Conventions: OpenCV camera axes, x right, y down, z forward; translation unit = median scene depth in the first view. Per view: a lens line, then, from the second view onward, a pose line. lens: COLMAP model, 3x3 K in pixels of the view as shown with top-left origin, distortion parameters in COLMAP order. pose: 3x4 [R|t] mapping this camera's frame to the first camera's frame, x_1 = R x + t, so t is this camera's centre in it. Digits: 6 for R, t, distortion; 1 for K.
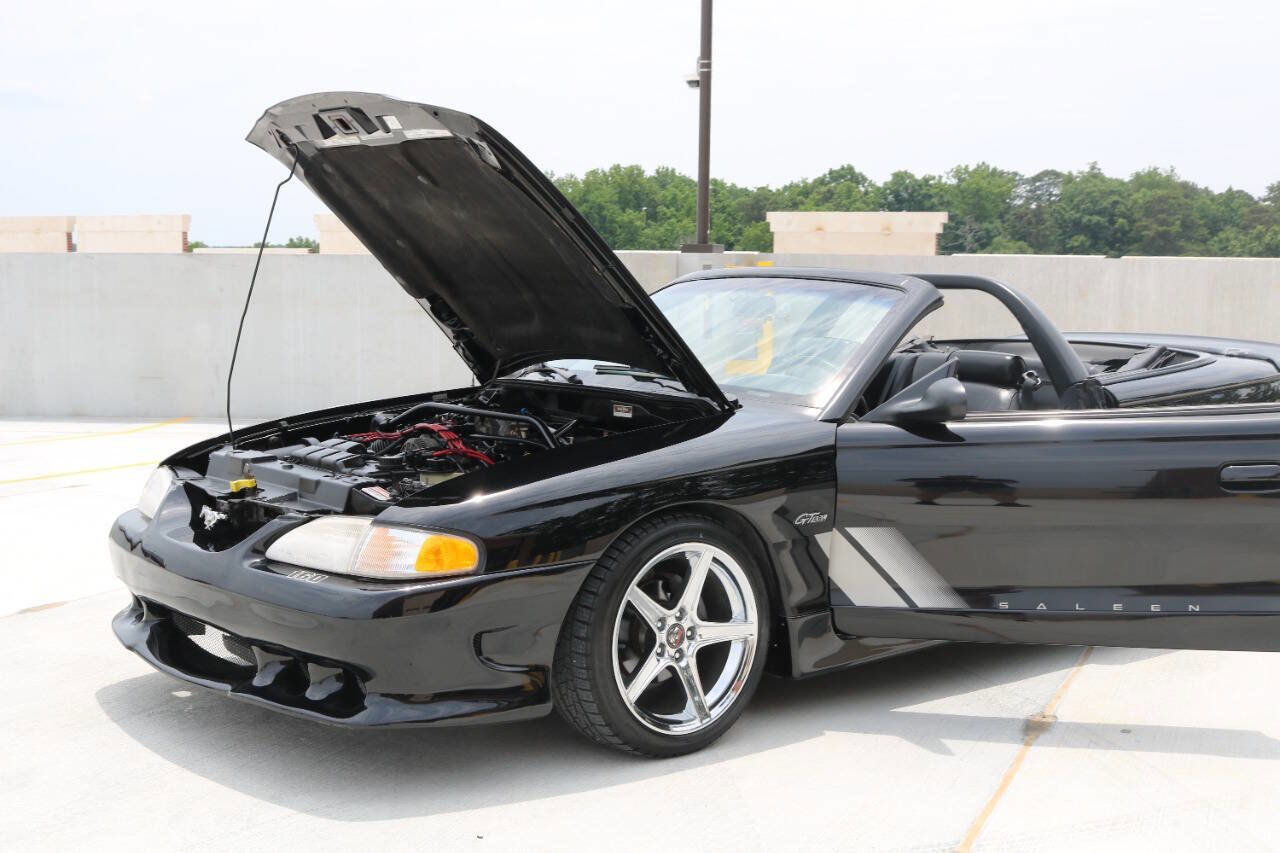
lens RADIAL K [[1757.2, 0, 632.6], [0, 1757.2, 447.8], [0, 0, 1]] dist [-0.129484, 0.286002]
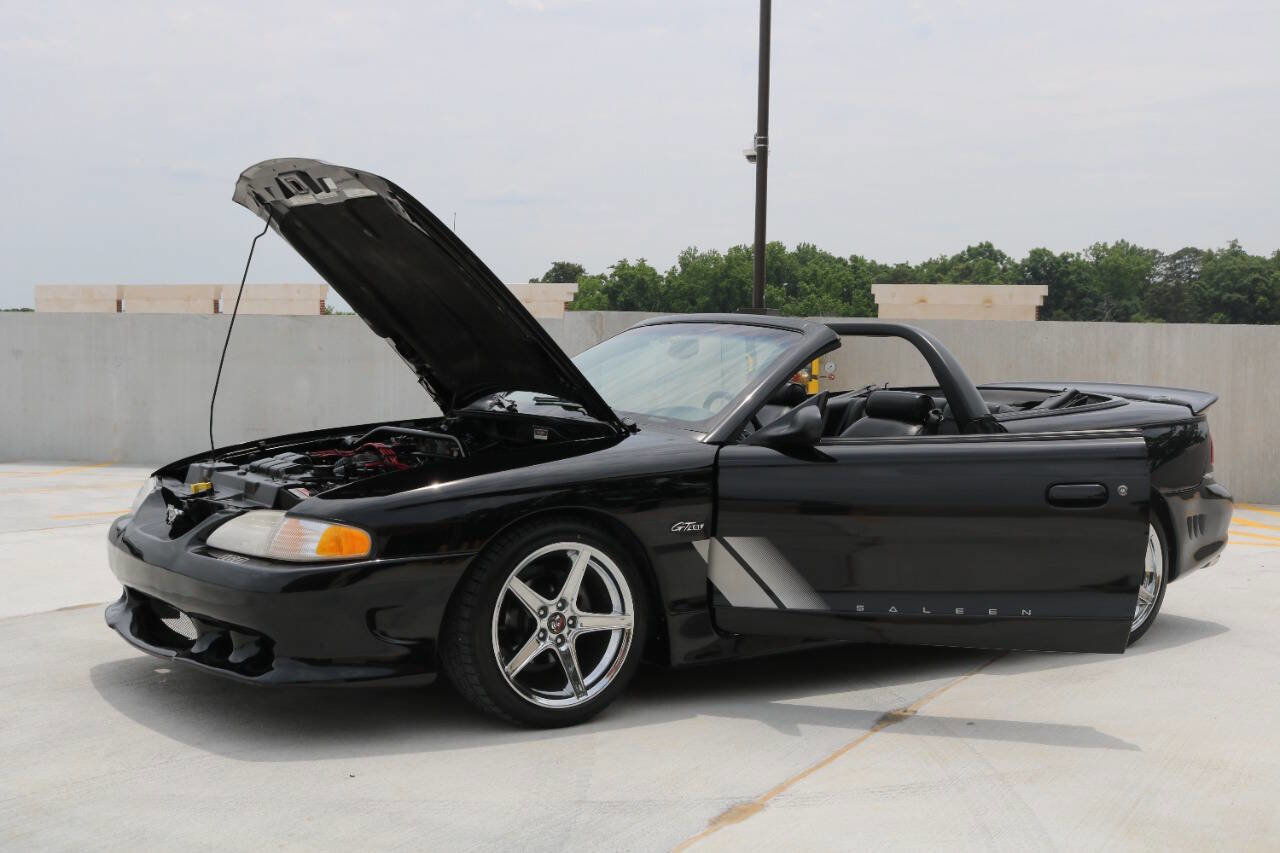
lens RADIAL K [[1757.2, 0, 632.6], [0, 1757.2, 447.8], [0, 0, 1]] dist [-0.129484, 0.286002]
pose [[0.994772, 0.013595, -0.101214, 0.180969], [-0.018138, 0.998862, -0.044103, 0.039868], [0.100499, 0.045708, 0.993887, -0.143744]]
